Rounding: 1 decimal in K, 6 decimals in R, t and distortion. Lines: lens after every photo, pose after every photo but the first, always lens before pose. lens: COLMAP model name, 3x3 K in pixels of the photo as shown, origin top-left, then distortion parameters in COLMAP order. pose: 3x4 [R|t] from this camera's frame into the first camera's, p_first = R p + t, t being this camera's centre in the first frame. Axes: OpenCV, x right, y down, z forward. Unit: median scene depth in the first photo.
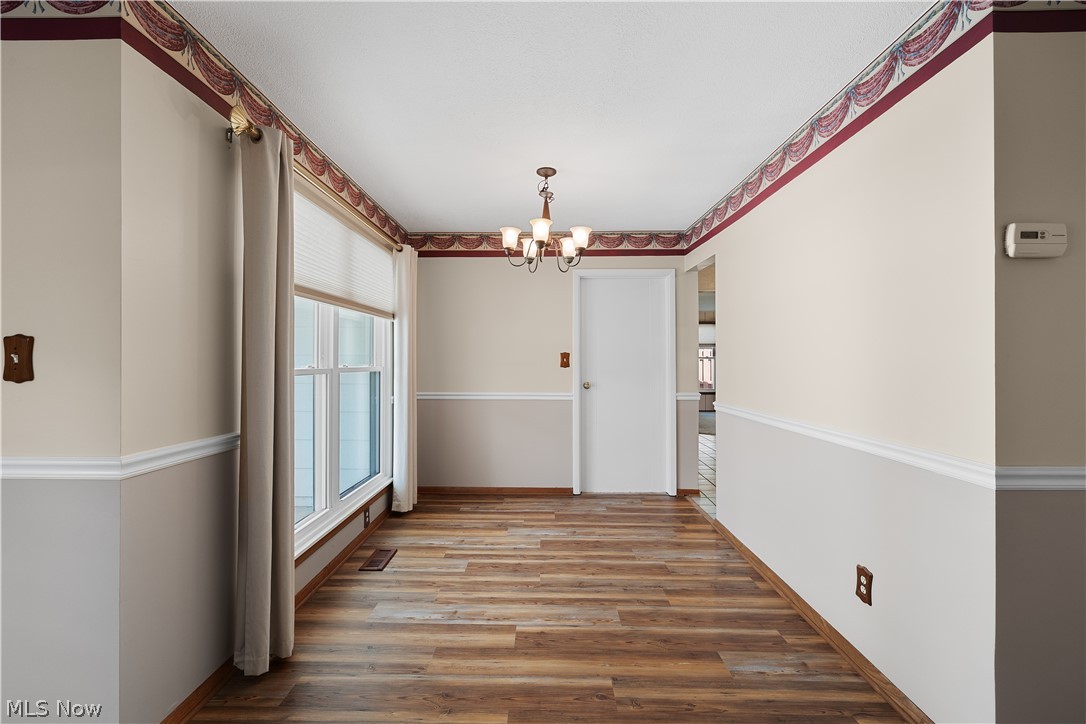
lens RADIAL K [[463.0, 0, 539.3], [0, 463.0, 360.7], [0, 0, 1]] dist [-0.001778, -0.000473]
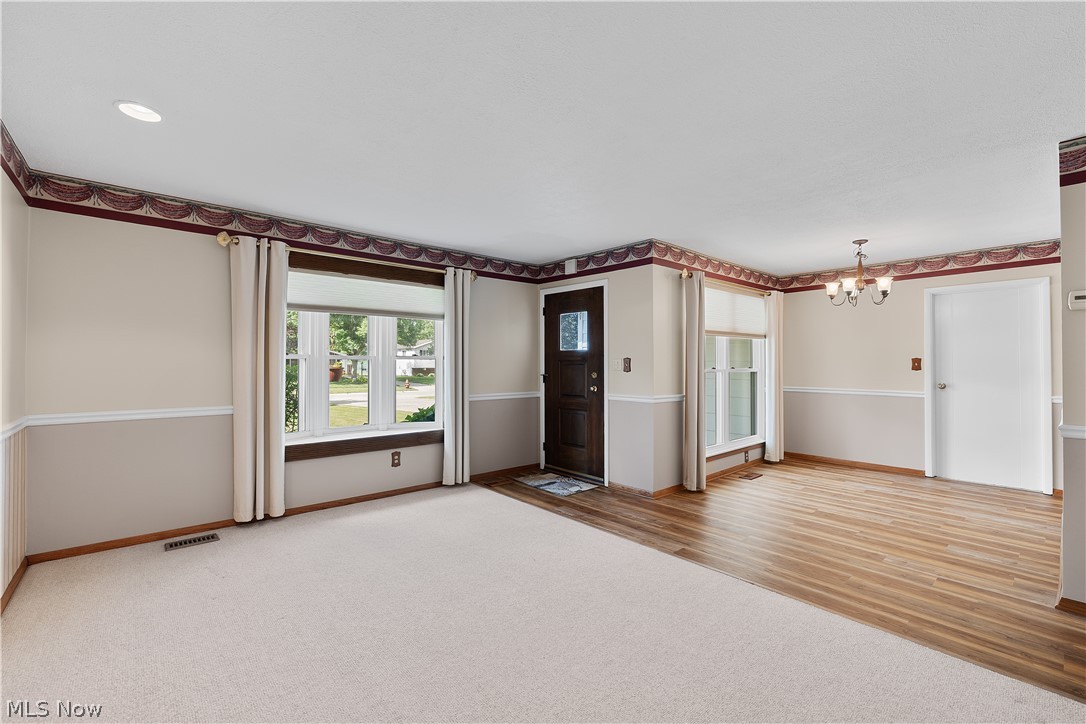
lens RADIAL K [[463.0, 0, 539.3], [0, 463.0, 360.7], [0, 0, 1]] dist [-0.001778, -0.000473]
pose [[0.667514, -0.006123, -0.744572, 0.562485], [0.001640, 0.999976, -0.006753, -0.008009], [0.744595, 0.003286, 0.667508, -1.024765]]
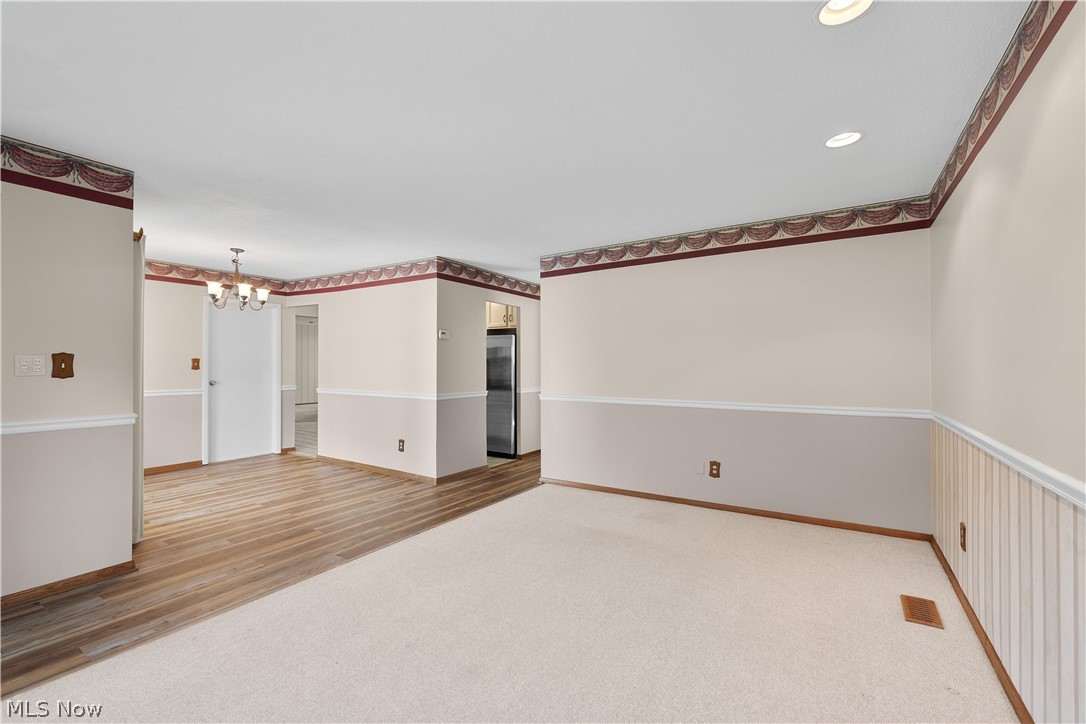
lens RADIAL K [[463.0, 0, 539.3], [0, 463.0, 360.7], [0, 0, 1]] dist [-0.001778, -0.000473]
pose [[0.529367, 0.007717, 0.848358, -1.023300], [-0.004254, 0.999970, -0.006442, -0.012379], [-0.848382, -0.000199, 0.529384, -0.986426]]
